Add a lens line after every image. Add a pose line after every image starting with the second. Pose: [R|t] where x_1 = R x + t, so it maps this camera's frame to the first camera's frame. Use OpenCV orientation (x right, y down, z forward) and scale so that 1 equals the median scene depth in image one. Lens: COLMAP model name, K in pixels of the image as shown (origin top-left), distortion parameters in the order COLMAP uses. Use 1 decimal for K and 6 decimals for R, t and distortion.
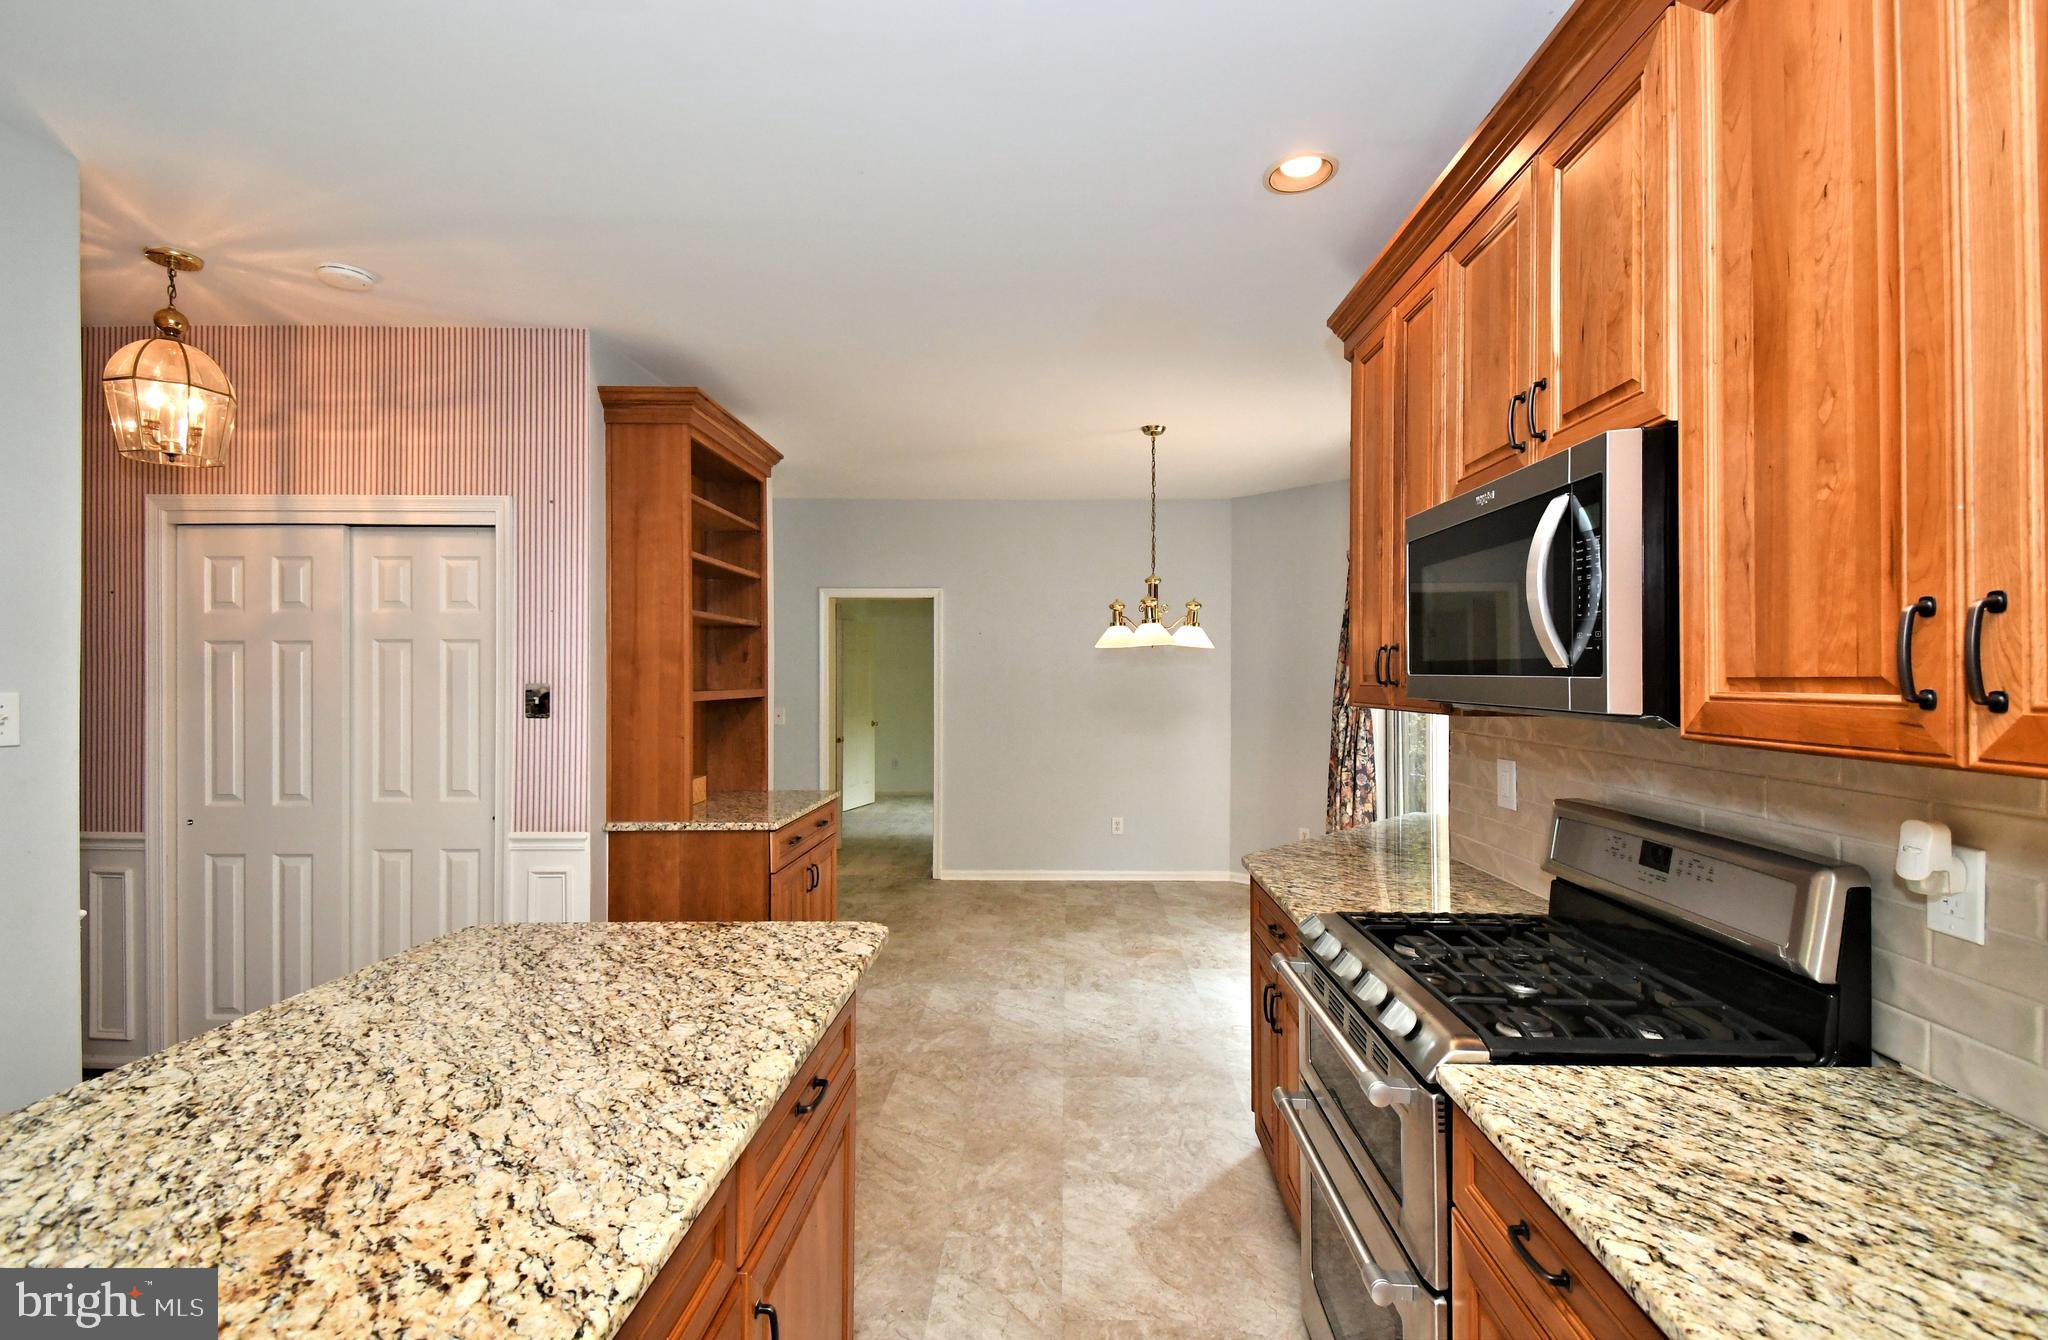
lens RADIAL K [[892.2, 0, 1070.9], [0, 892.2, 671.3], [0, 0, 1]] dist [0.007930, -0.004957]
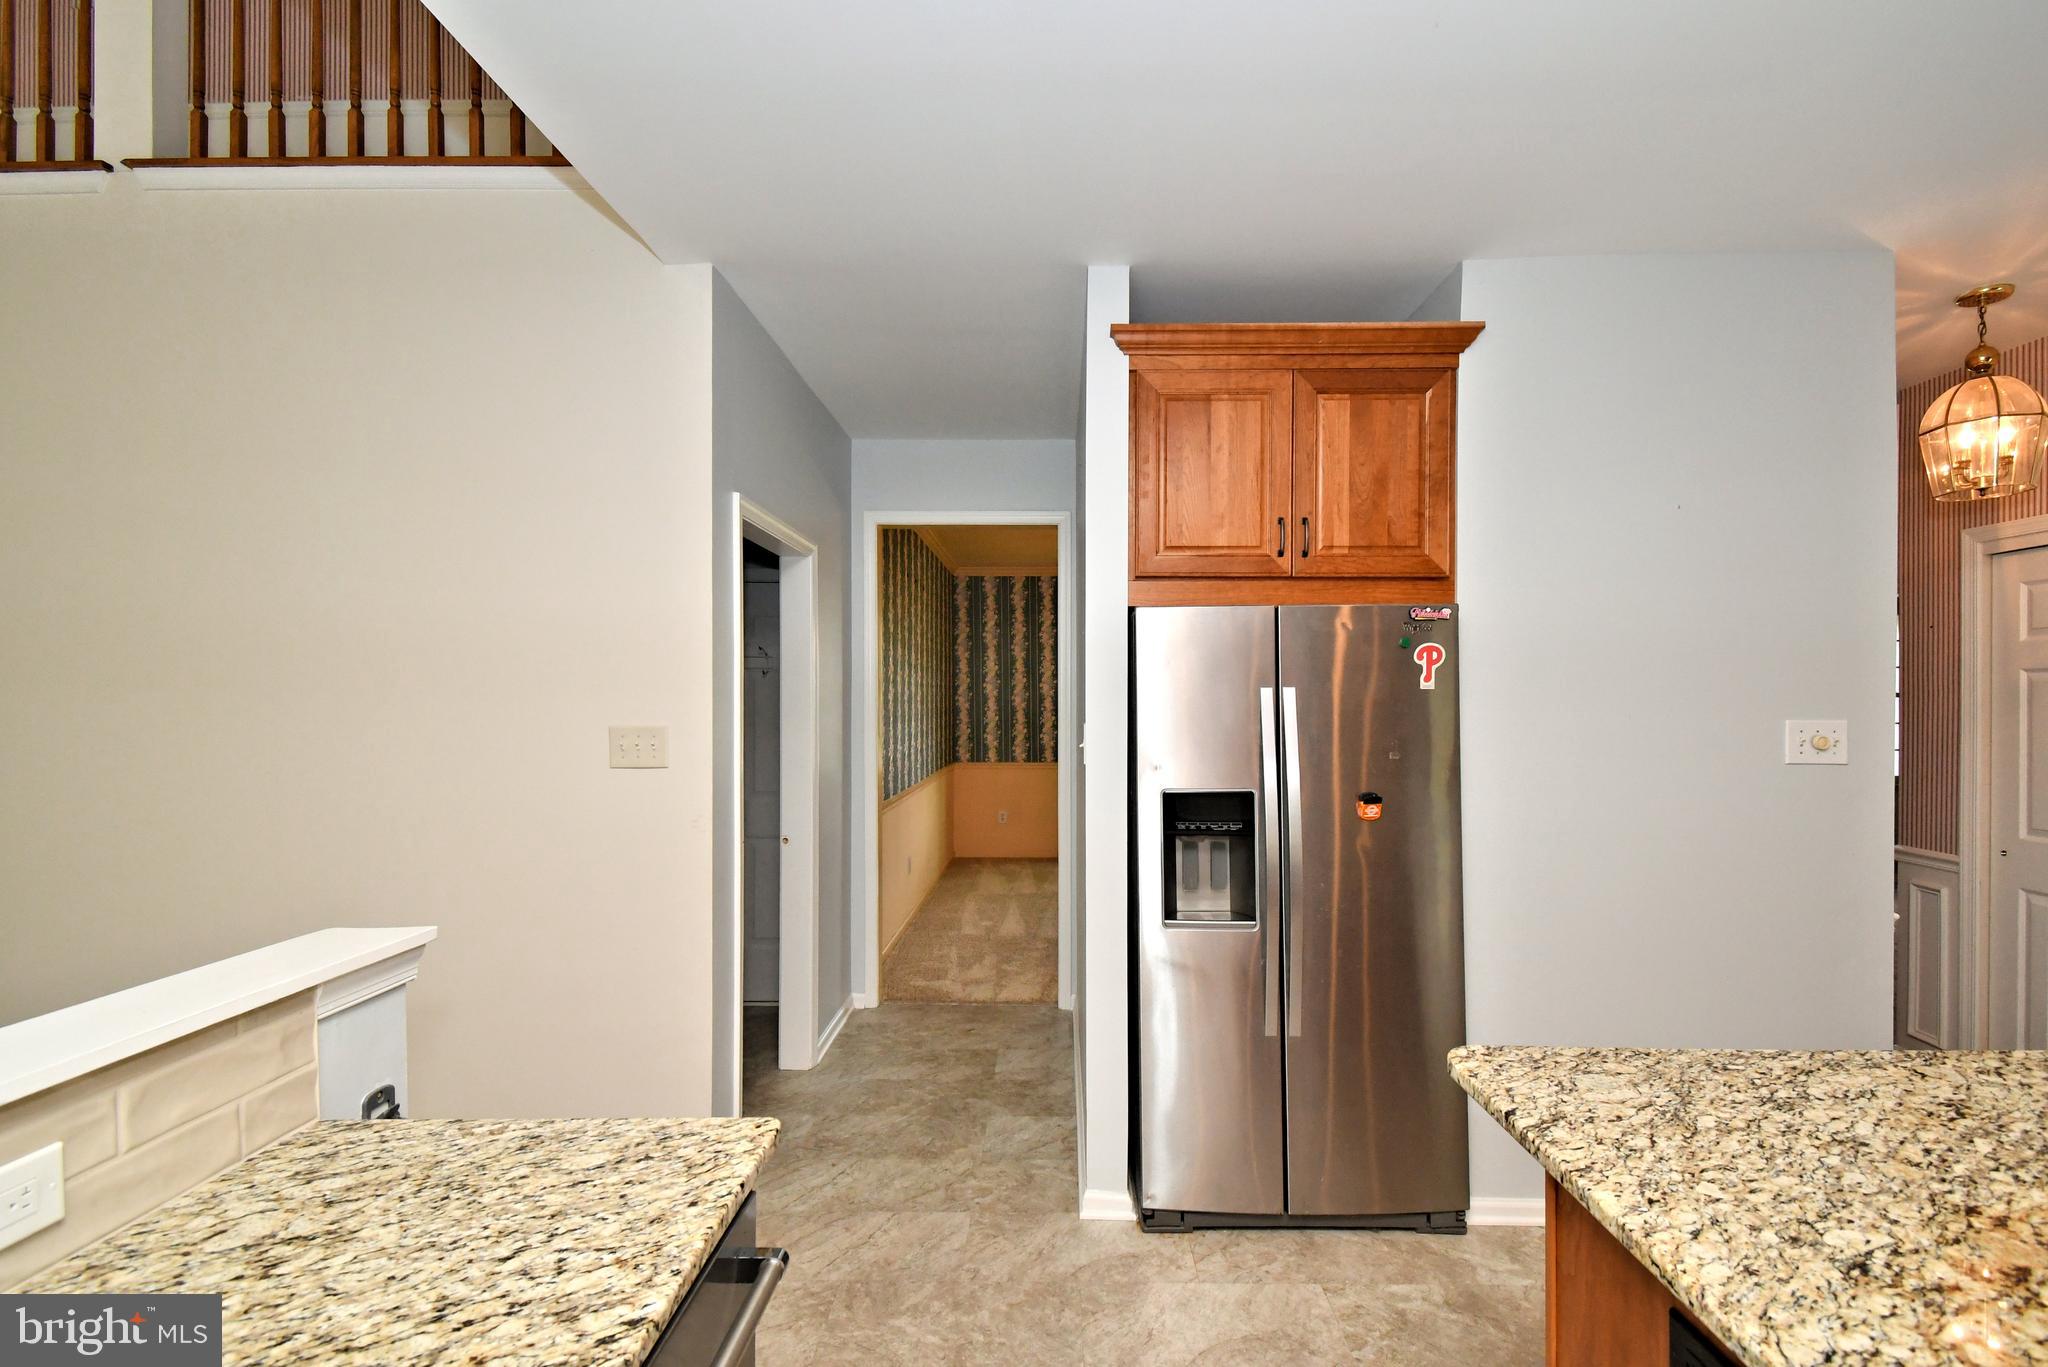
lens RADIAL K [[927.1, 0, 1016.7], [0, 927.1, 716.6], [0, 0, 1]] dist [0.002028, -0.001221]
pose [[-0.045986, 0.015986, -0.998814, 0.162290], [0.008326, 0.999843, 0.015619, -0.013478], [0.998907, -0.007598, -0.046112, -0.079746]]
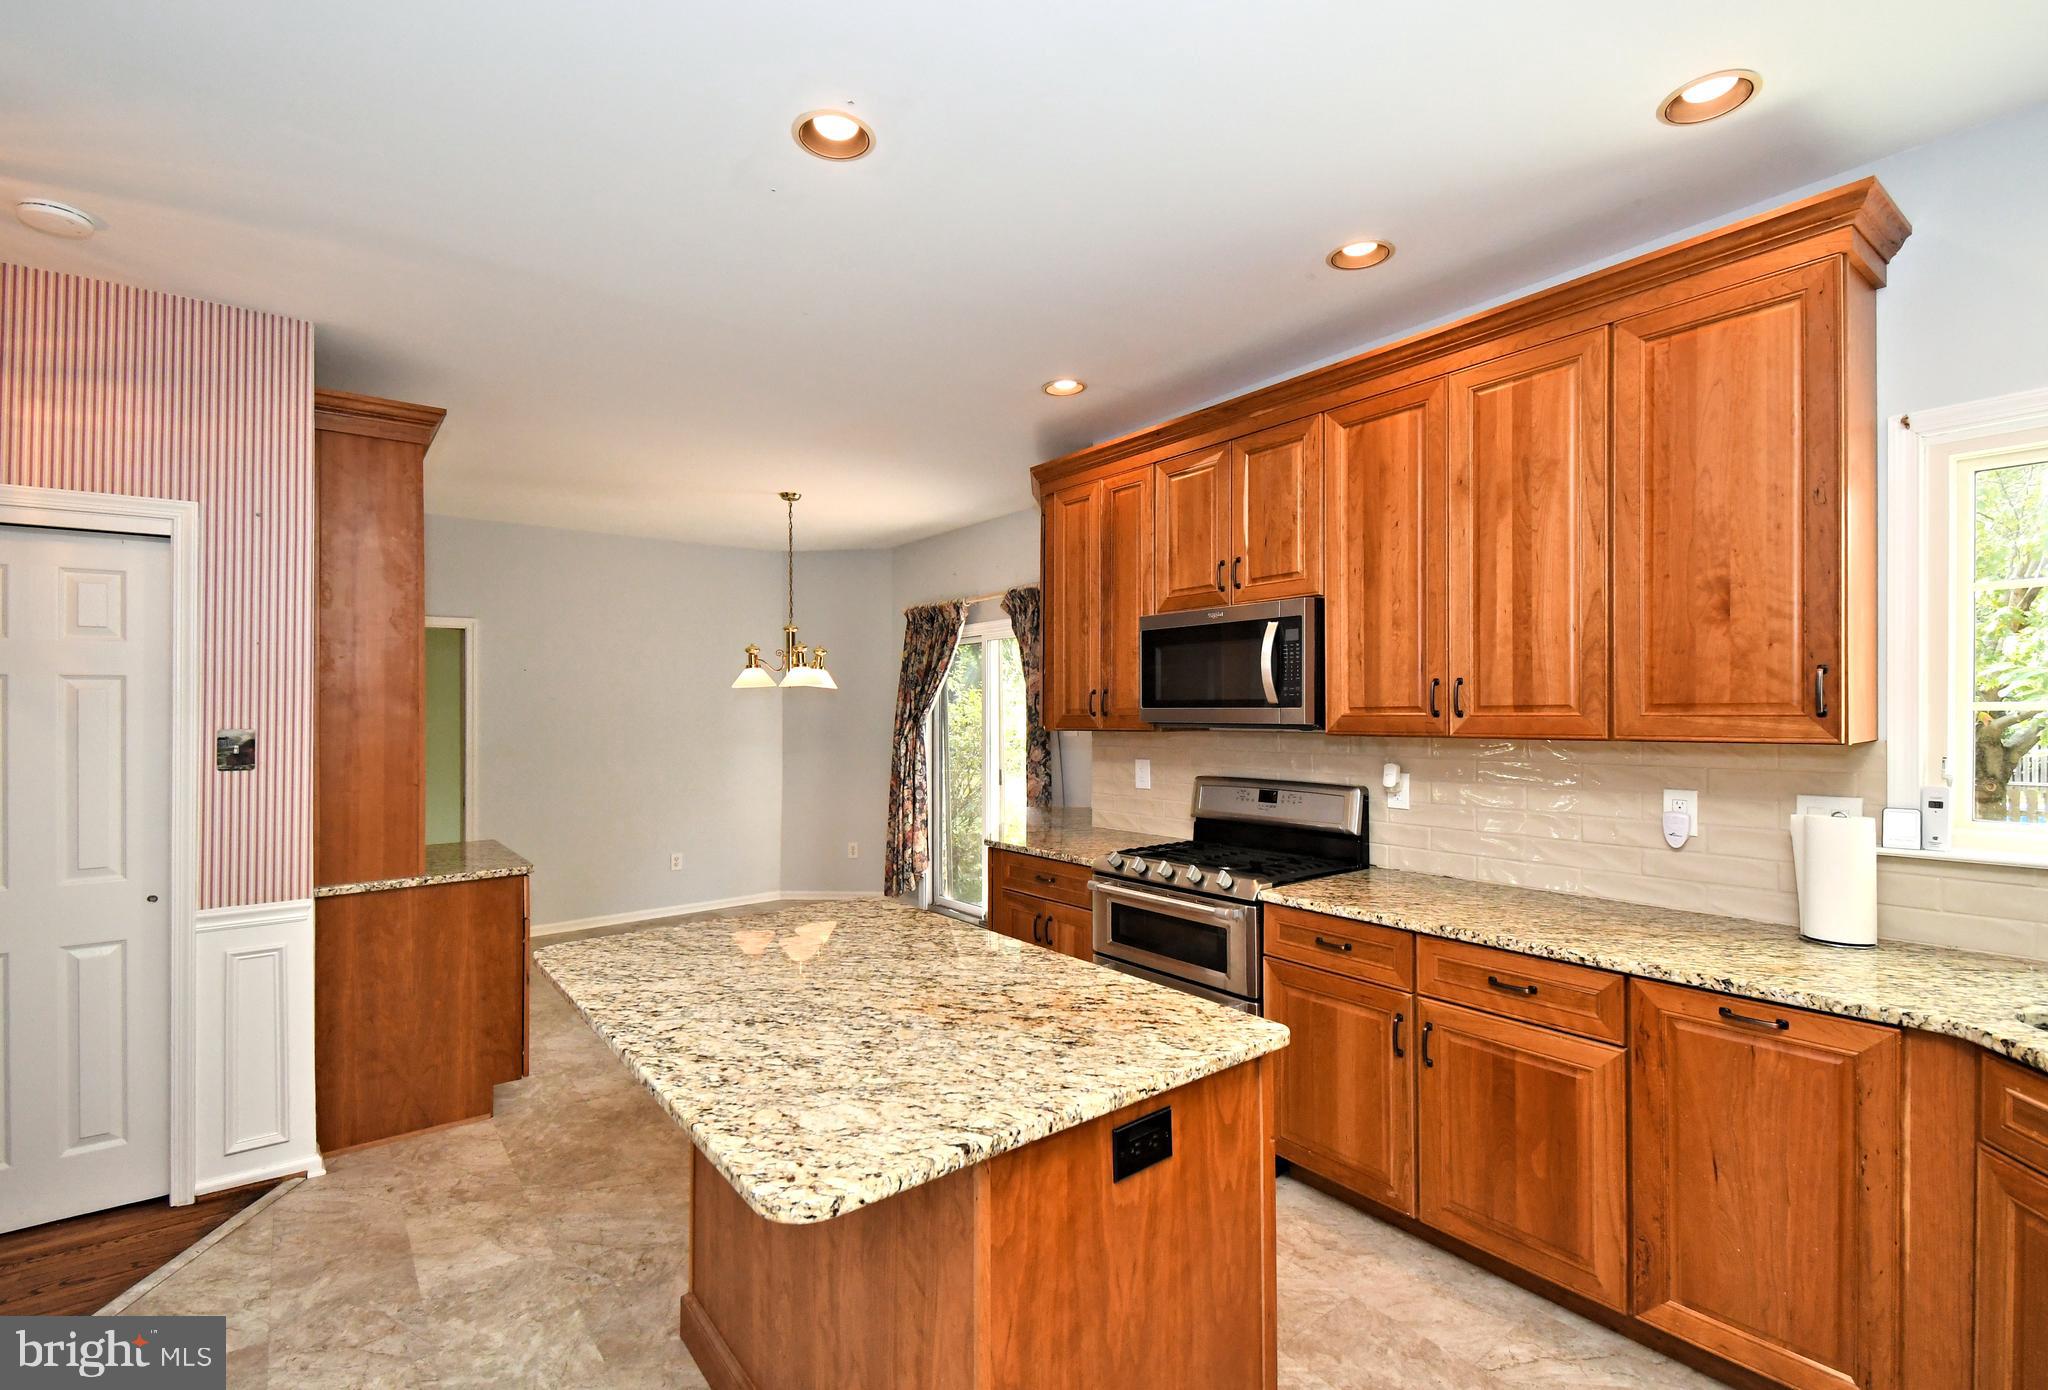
lens RADIAL K [[923.8, 0, 1030.7], [0, 923.8, 699.5], [0, 0, 1]] dist [0.015308, -0.001137]
pose [[0.779170, -0.003415, 0.626803, -1.332039], [0.009087, 0.999942, -0.005849, -0.006289], [-0.626747, 0.010253, 0.779156, -0.358788]]
